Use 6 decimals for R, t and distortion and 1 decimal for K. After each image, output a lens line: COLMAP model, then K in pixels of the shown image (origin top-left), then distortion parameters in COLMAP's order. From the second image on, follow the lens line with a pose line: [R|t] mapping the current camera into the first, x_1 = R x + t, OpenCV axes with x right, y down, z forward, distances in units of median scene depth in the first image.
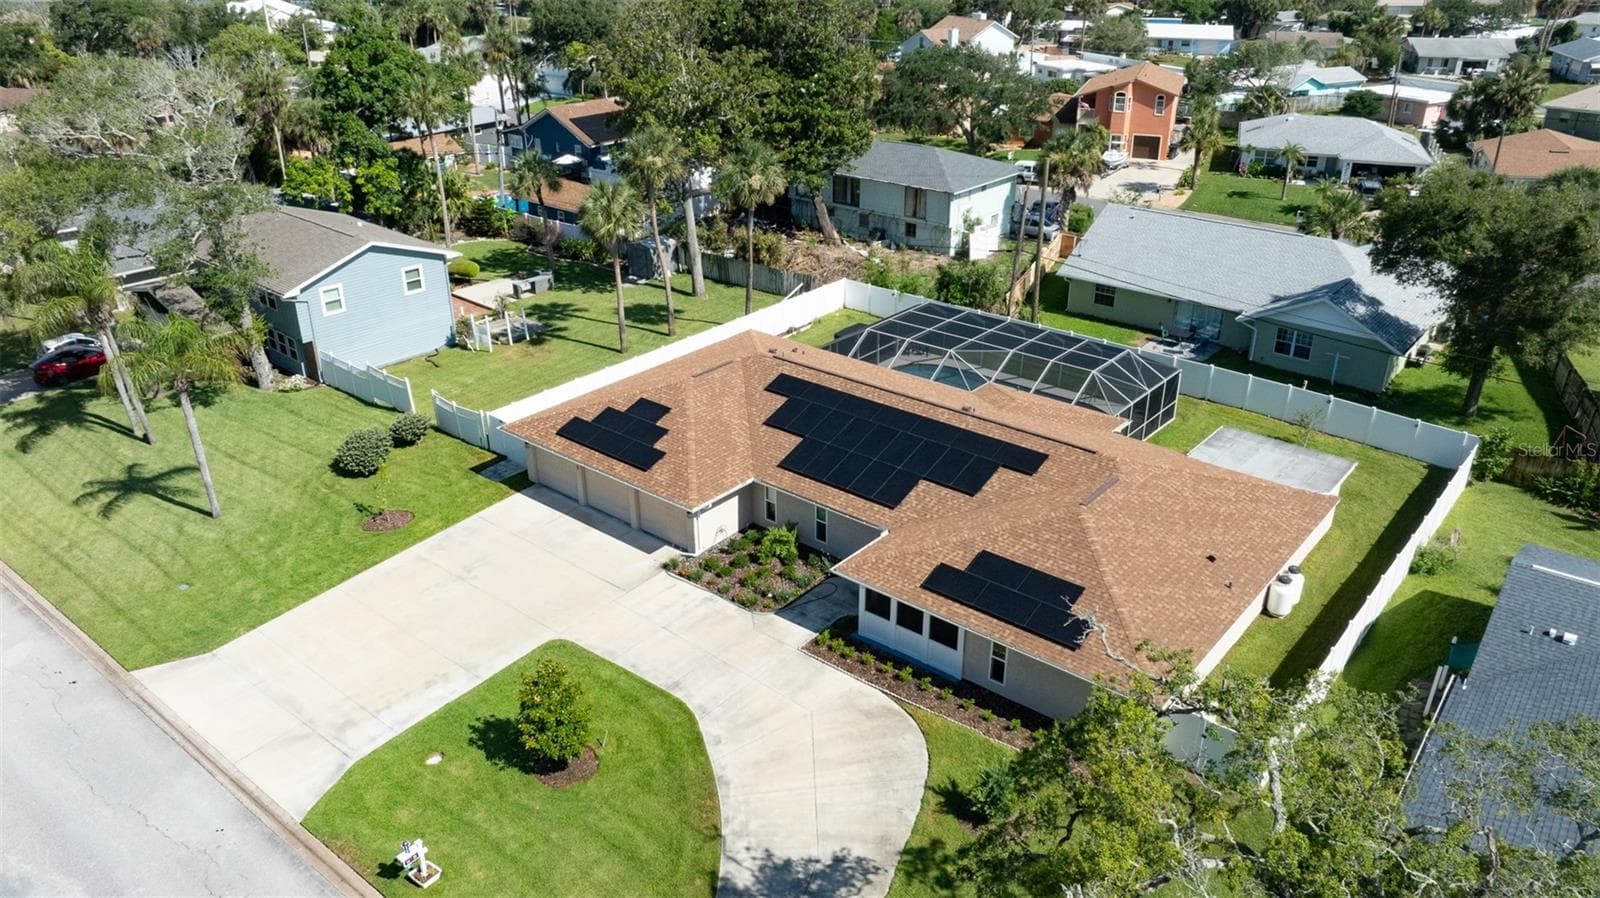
lens RADIAL K [[1132.5, 0, 791.4], [0, 1132.5, 487.2], [0, 0, 1]] dist [-0.026964, 0.025885]
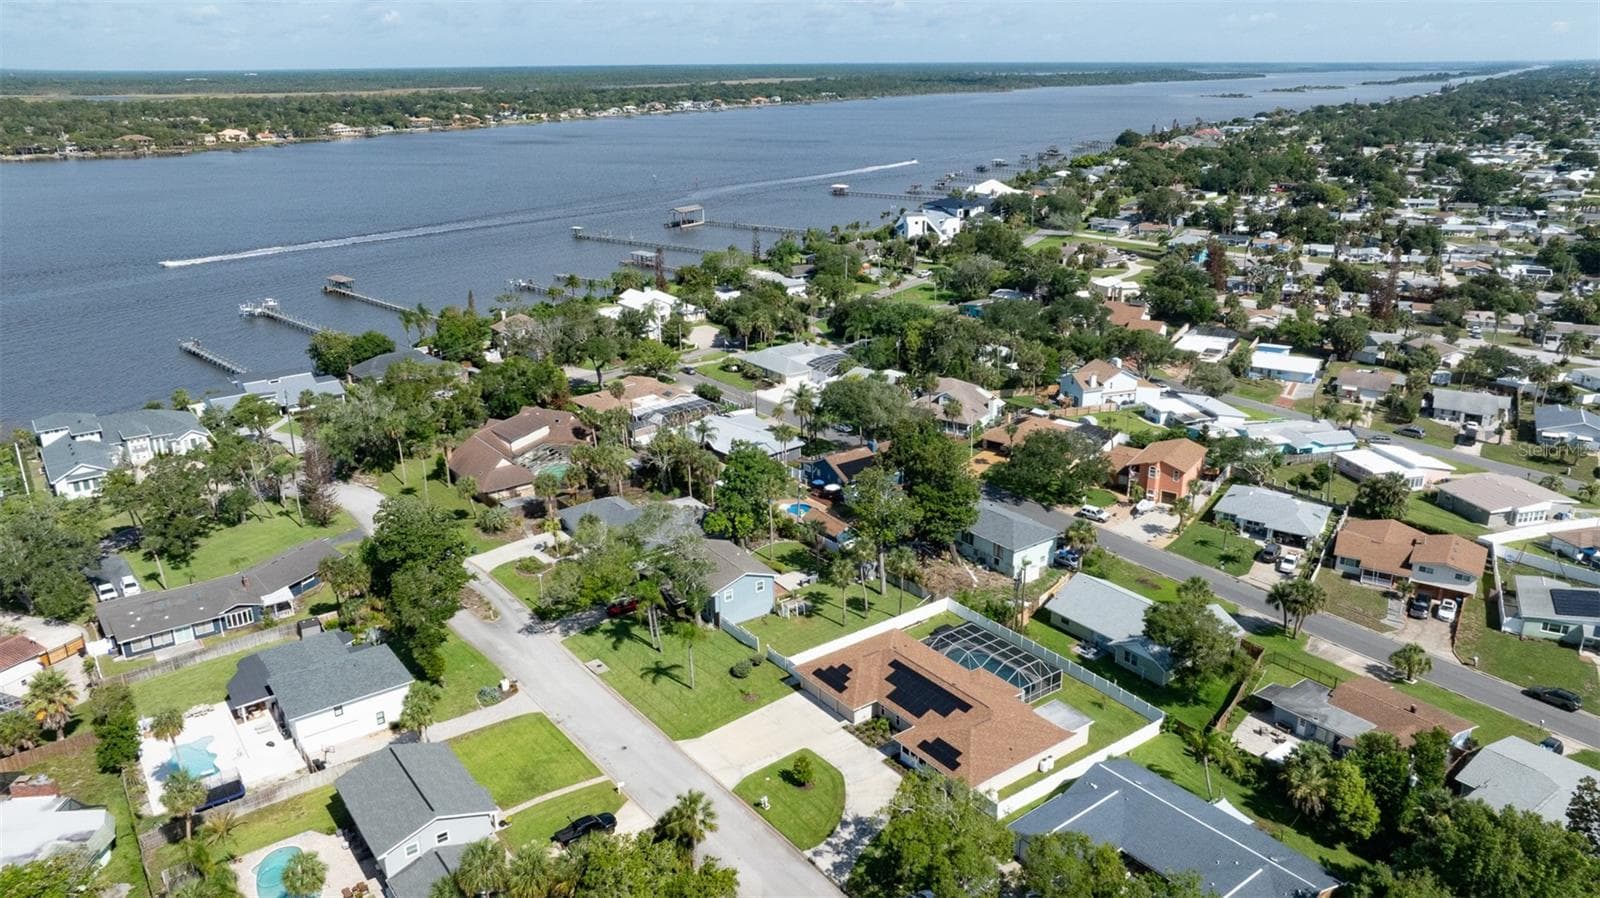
lens RADIAL K [[1132.5, 0, 799.9], [0, 1132.5, 443.1], [0, 0, 1]] dist [-0.026964, 0.025885]
pose [[0.972113, 0.069930, -0.223844, 0.348381], [-0.101728, 0.985769, -0.133829, -0.230630], [0.211300, 0.152868, 0.965393, -1.791289]]
